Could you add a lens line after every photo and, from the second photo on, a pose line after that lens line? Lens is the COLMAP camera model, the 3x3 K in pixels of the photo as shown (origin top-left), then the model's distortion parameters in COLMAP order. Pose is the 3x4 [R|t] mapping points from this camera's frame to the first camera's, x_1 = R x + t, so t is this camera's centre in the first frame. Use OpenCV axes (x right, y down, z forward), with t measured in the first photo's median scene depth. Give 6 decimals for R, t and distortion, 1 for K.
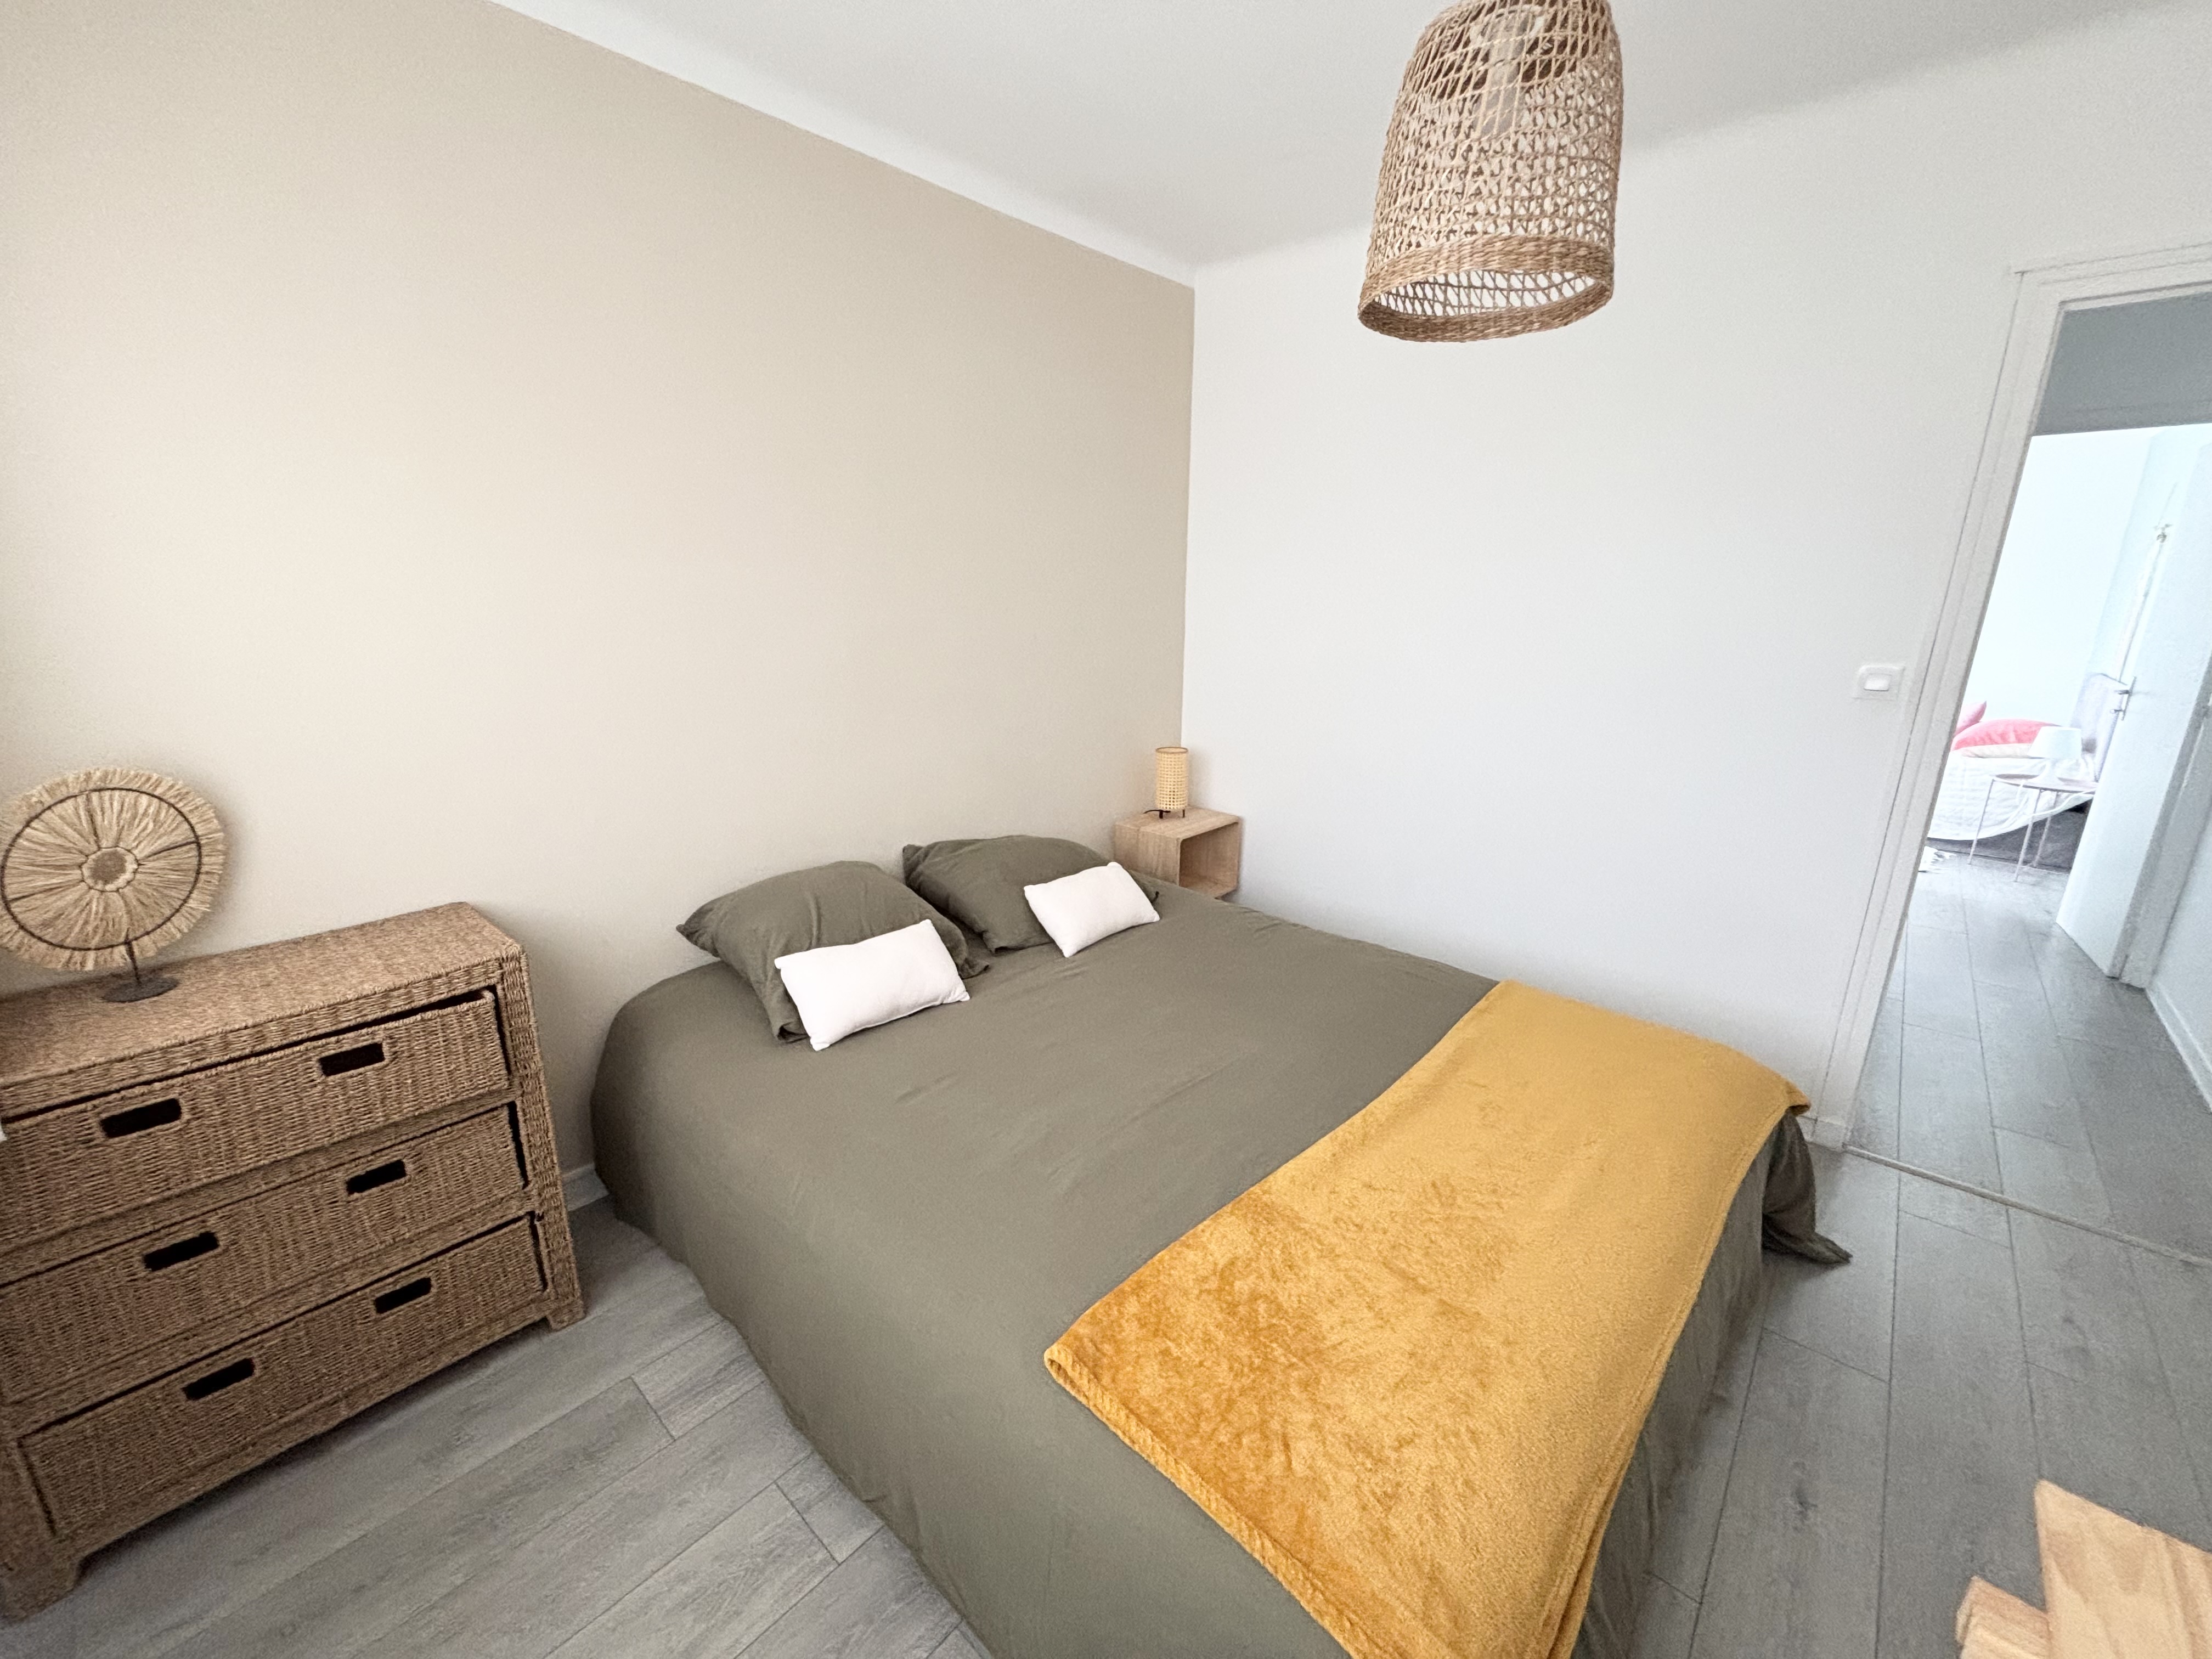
lens RADIAL K [[882.9, 0, 1101.2], [0, 882.9, 822.6], [0, 0, 1]] dist [0.014631, -0.000046]
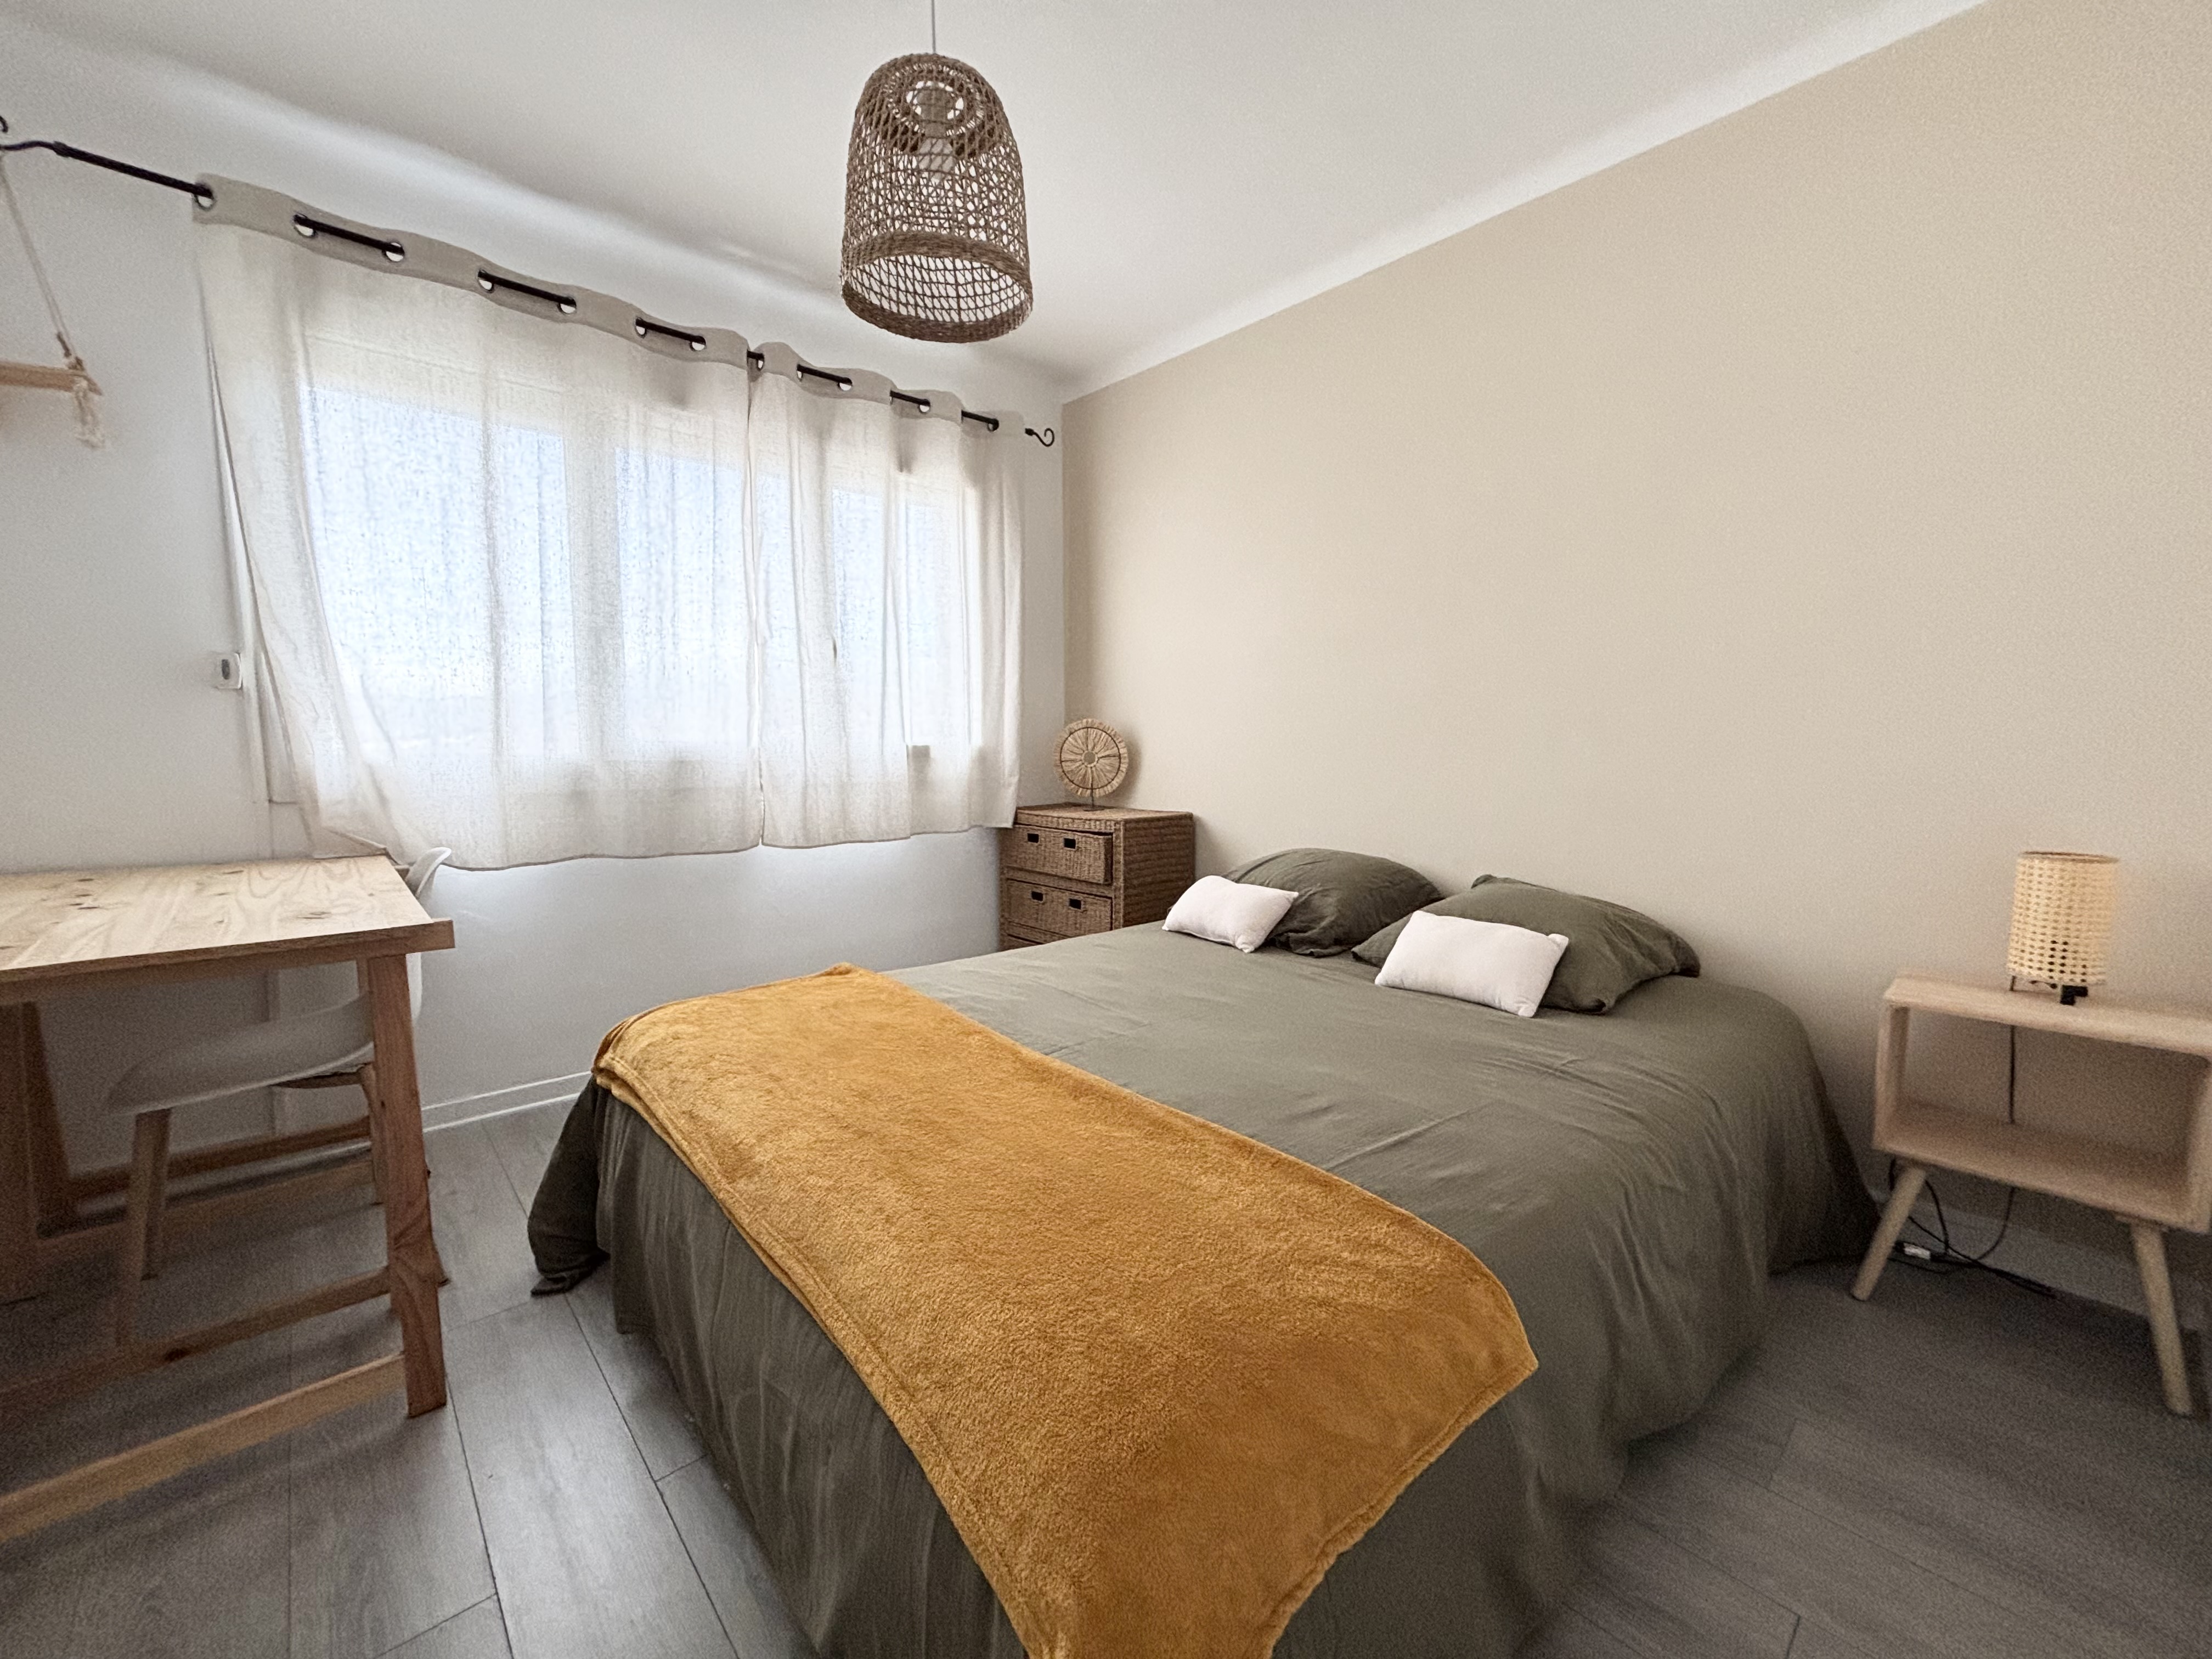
lens RADIAL K [[882.9, 0, 1102.3], [0, 882.9, 837.6], [0, 0, 1]] dist [0.014631, -0.000046]
pose [[-0.104581, 0.103543, -0.989112, 1.381434], [-0.244413, 0.961387, 0.126483, -0.057007], [0.964015, 0.254979, -0.075235, 1.230804]]
